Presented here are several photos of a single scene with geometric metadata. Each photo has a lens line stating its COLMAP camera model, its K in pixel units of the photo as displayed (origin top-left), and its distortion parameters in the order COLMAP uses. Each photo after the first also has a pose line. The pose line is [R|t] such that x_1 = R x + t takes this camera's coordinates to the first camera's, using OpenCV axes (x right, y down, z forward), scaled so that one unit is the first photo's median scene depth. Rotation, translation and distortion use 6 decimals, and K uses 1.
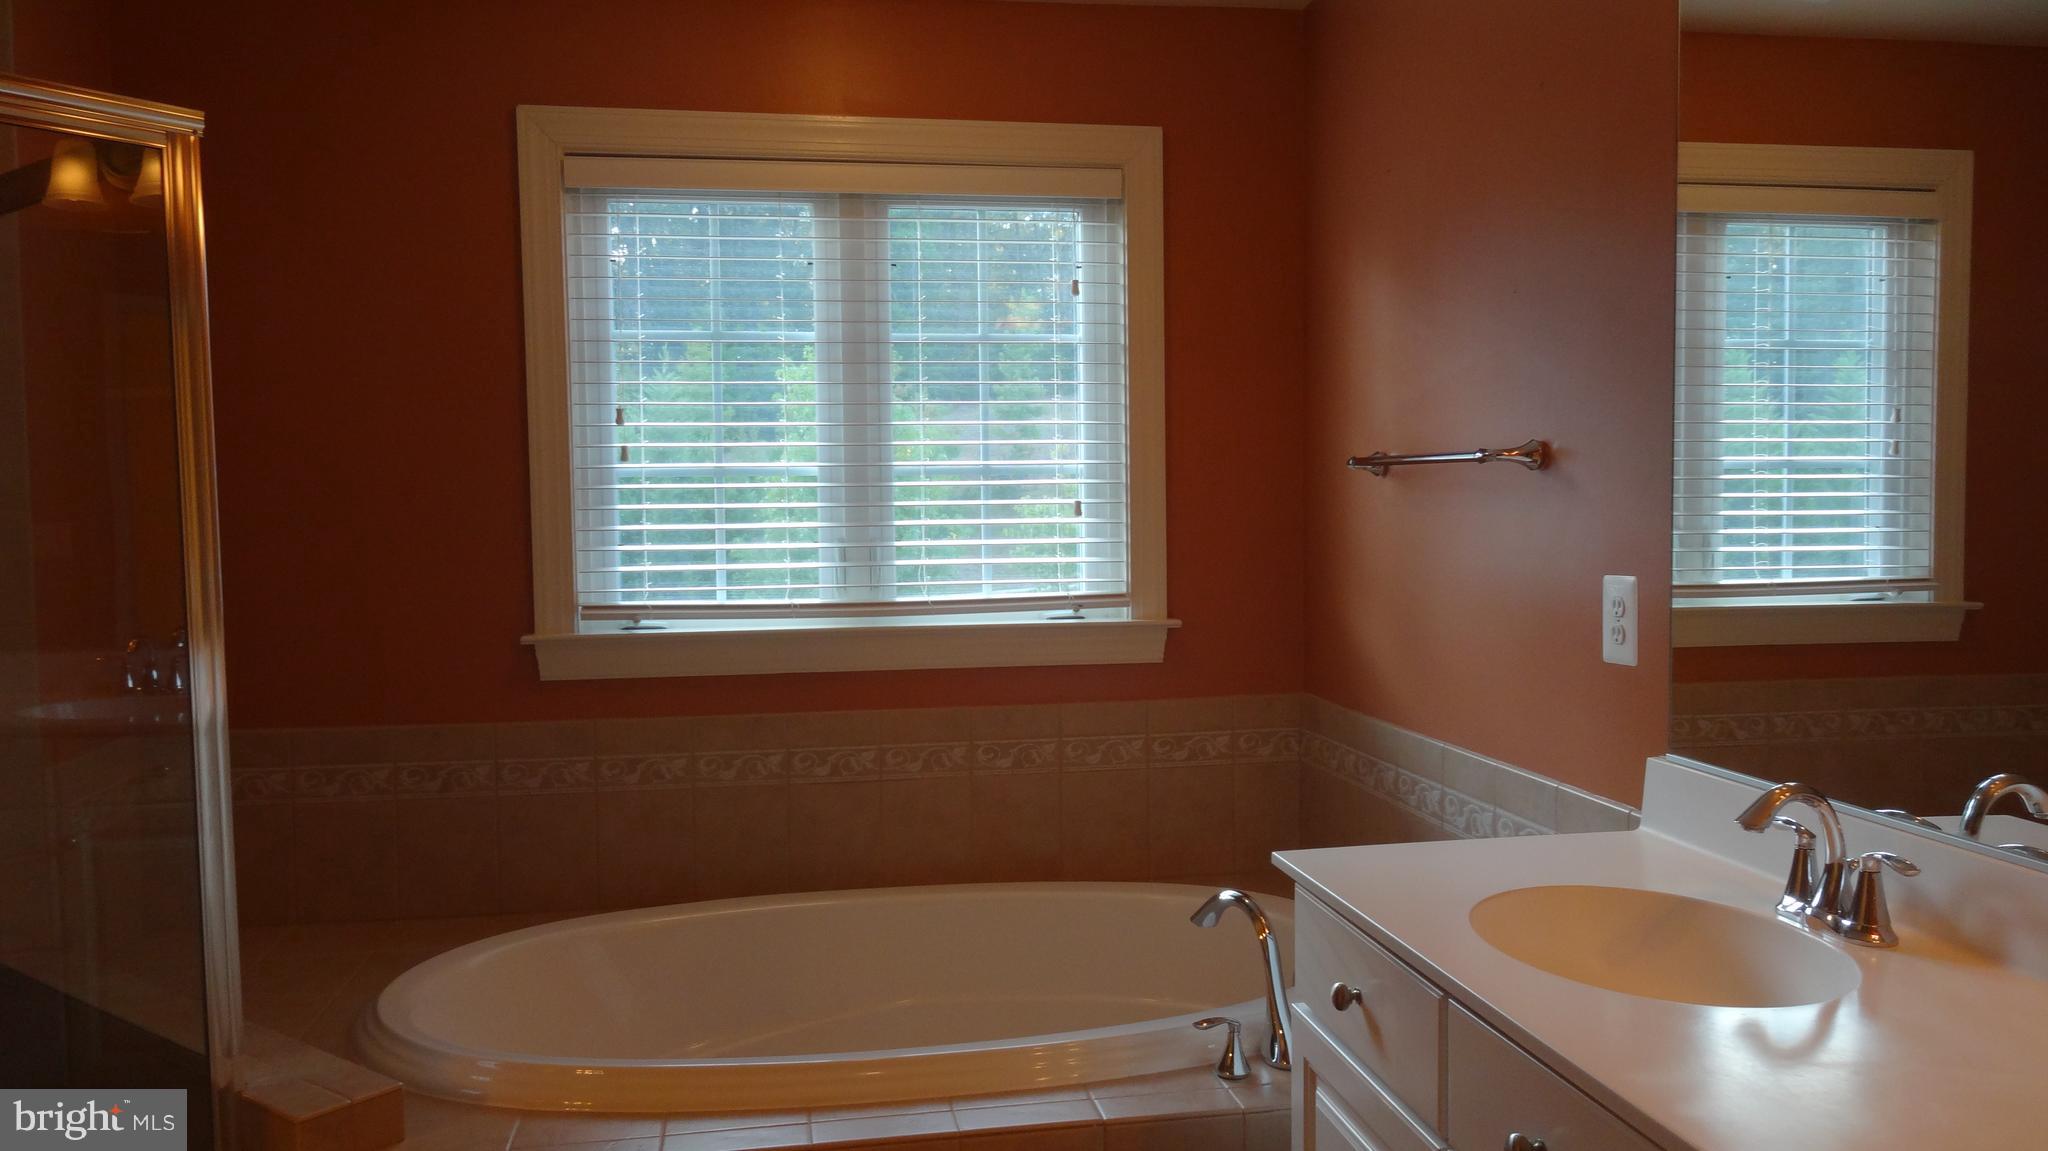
lens RADIAL K [[1522.1, 0, 1034.2], [0, 1522.1, 576.4], [0, 0, 1]] dist [0.002904, -0.007252]
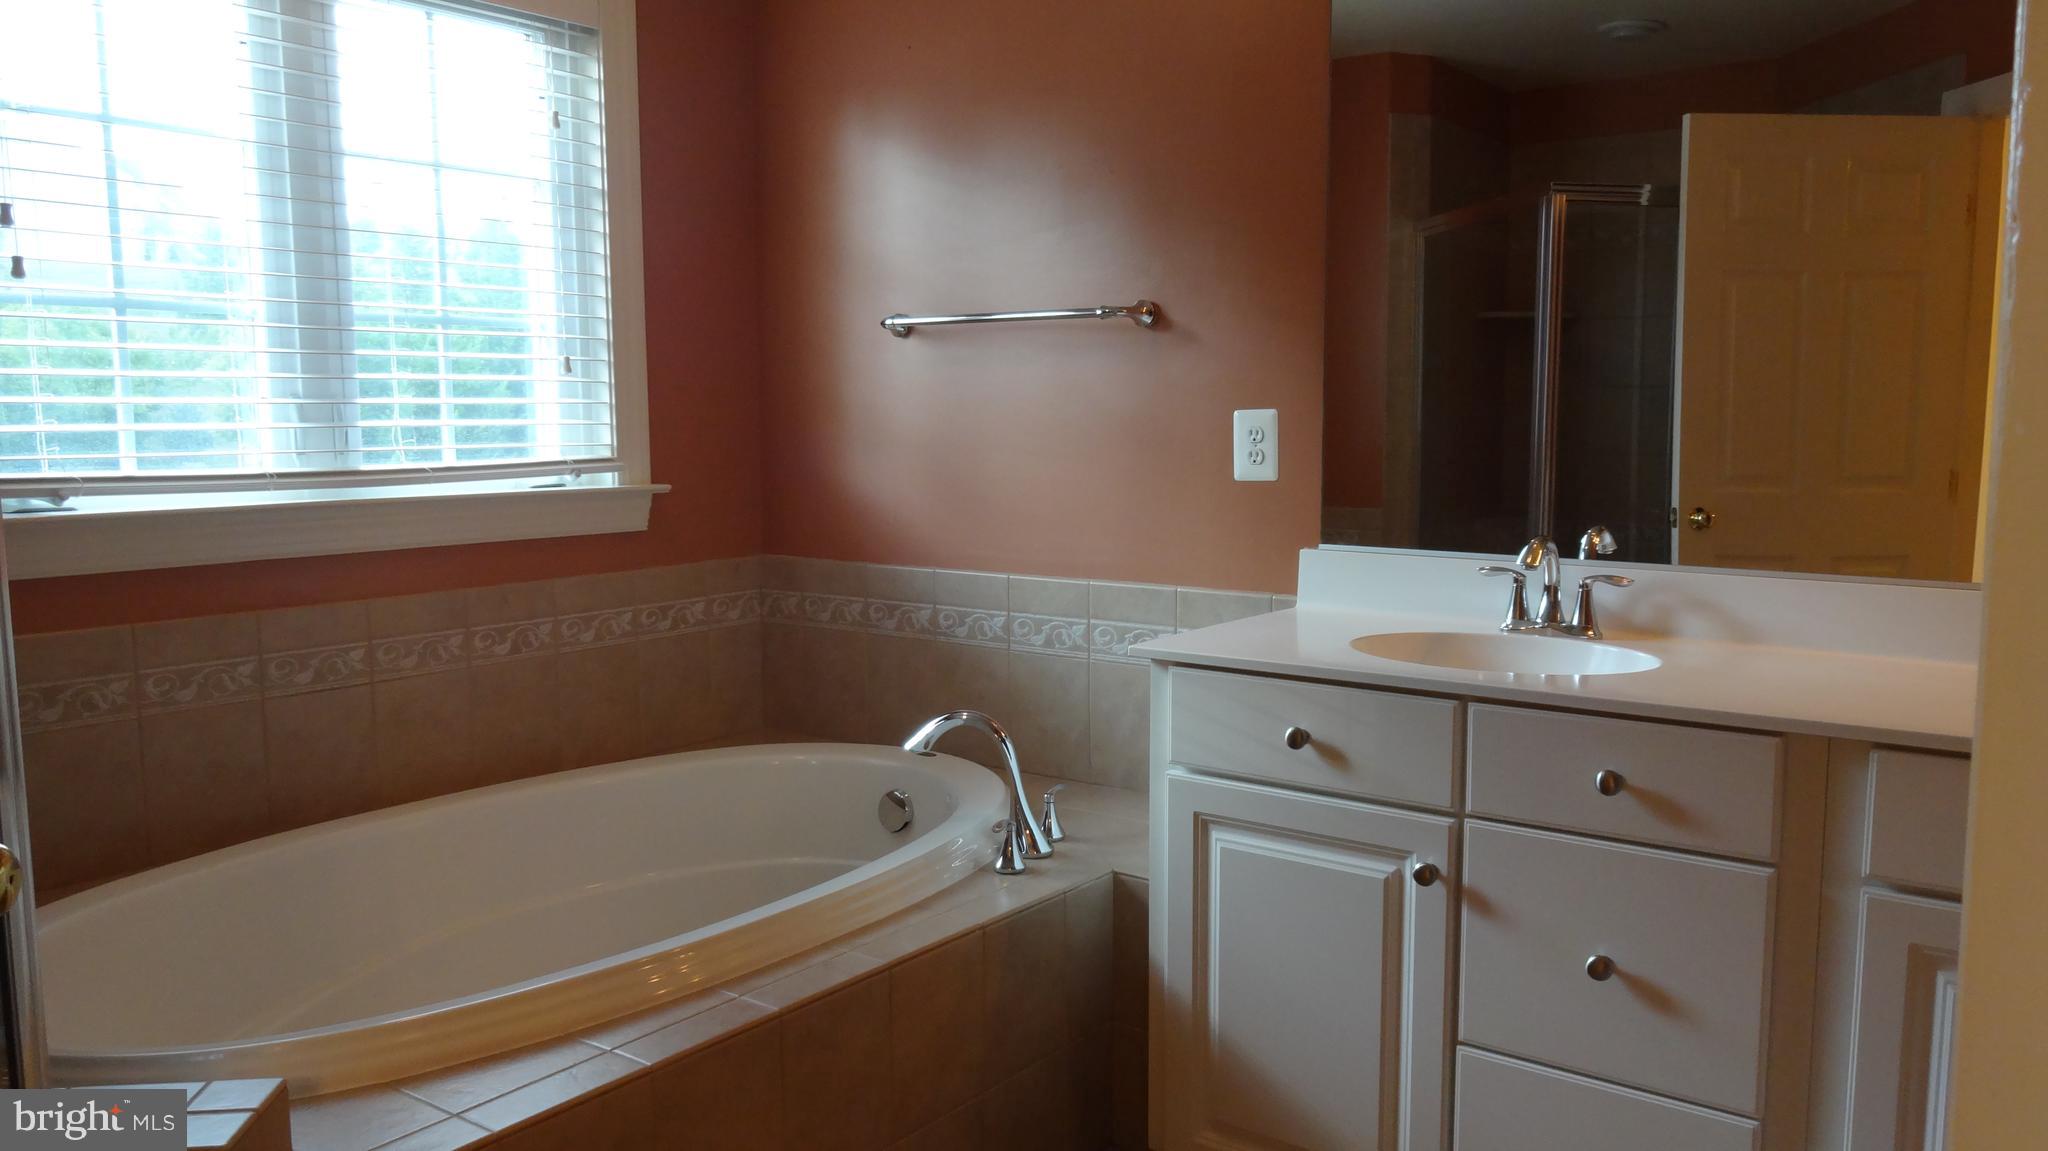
lens RADIAL K [[1522.1, 0, 1033.2], [0, 1522.1, 581.1], [0, 0, 1]] dist [0.002904, -0.007252]
pose [[0.730809, -0.068106, 0.679176, -0.398380], [0.031363, 0.997309, 0.066260, 0.033547], [-0.681861, -0.027122, 0.730978, 0.136433]]
